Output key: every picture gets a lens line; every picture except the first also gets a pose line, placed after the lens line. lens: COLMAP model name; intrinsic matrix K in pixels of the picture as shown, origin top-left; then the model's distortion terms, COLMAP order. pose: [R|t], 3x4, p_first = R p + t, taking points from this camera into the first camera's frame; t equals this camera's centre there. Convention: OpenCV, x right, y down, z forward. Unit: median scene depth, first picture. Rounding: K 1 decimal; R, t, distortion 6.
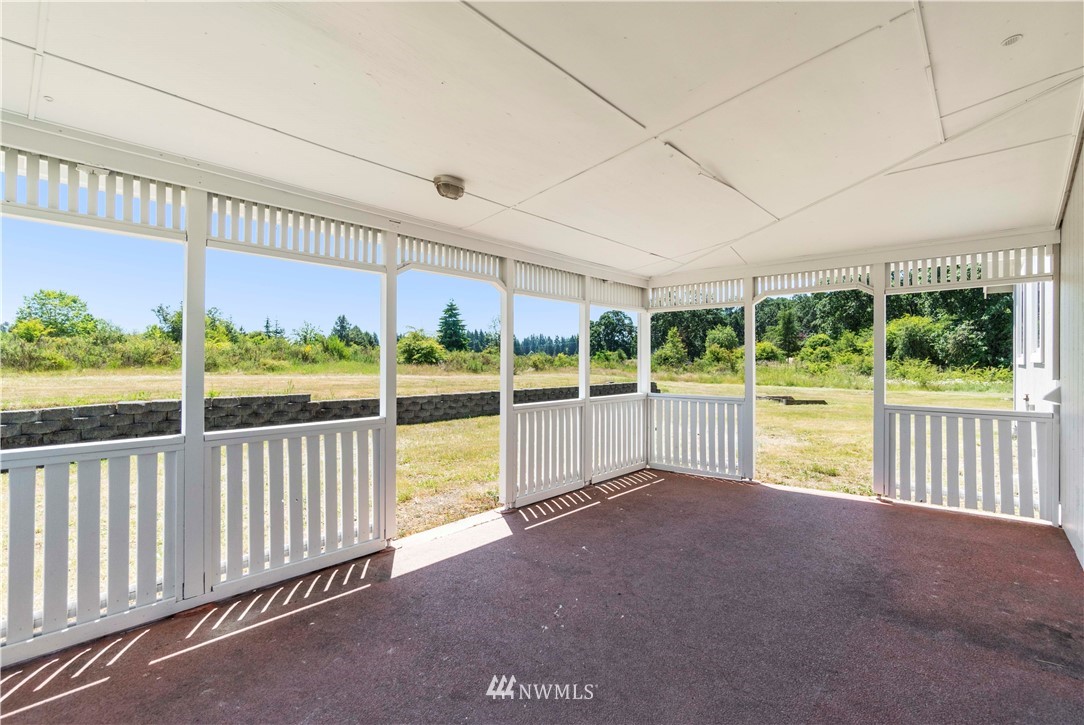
lens RADIAL K [[480.4, 0, 536.4], [0, 480.4, 372.0], [0, 0, 1]] dist [-0.000807, 0.000313]
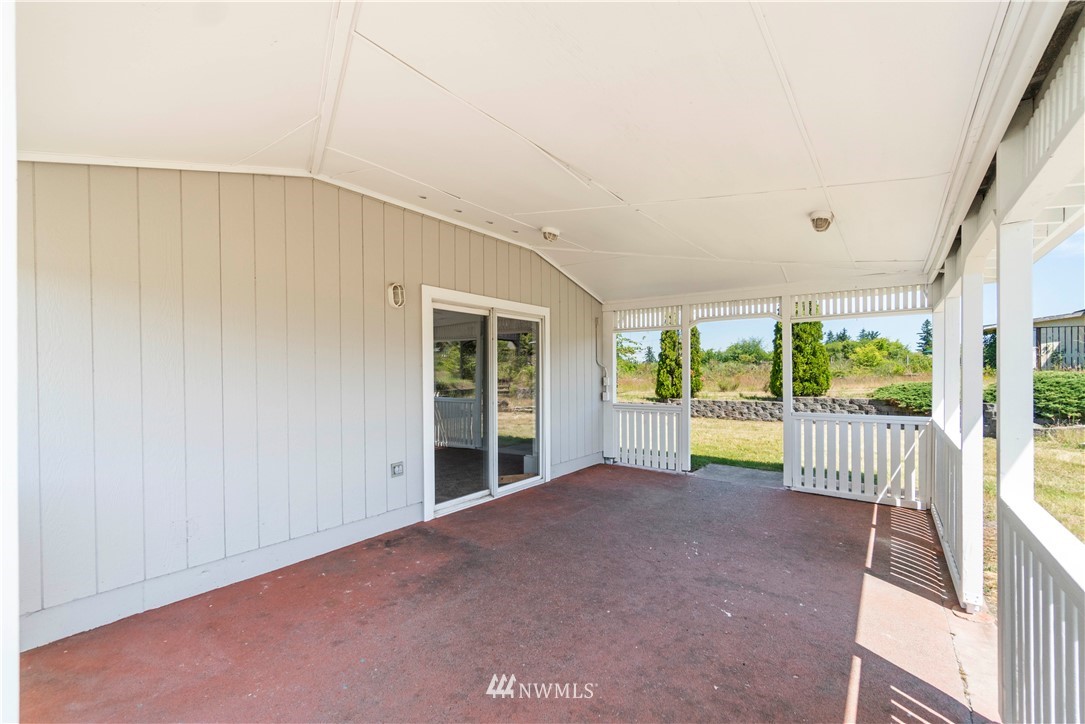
lens RADIAL K [[480.8, 0, 536.9], [0, 480.8, 371.5], [0, 0, 1]] dist [-0.000807, 0.000313]
pose [[-0.993576, 0.001300, -0.113159, 0.576111], [-0.000624, 0.999856, 0.016962, -0.053544], [0.113164, 0.016924, -0.993432, 2.005413]]
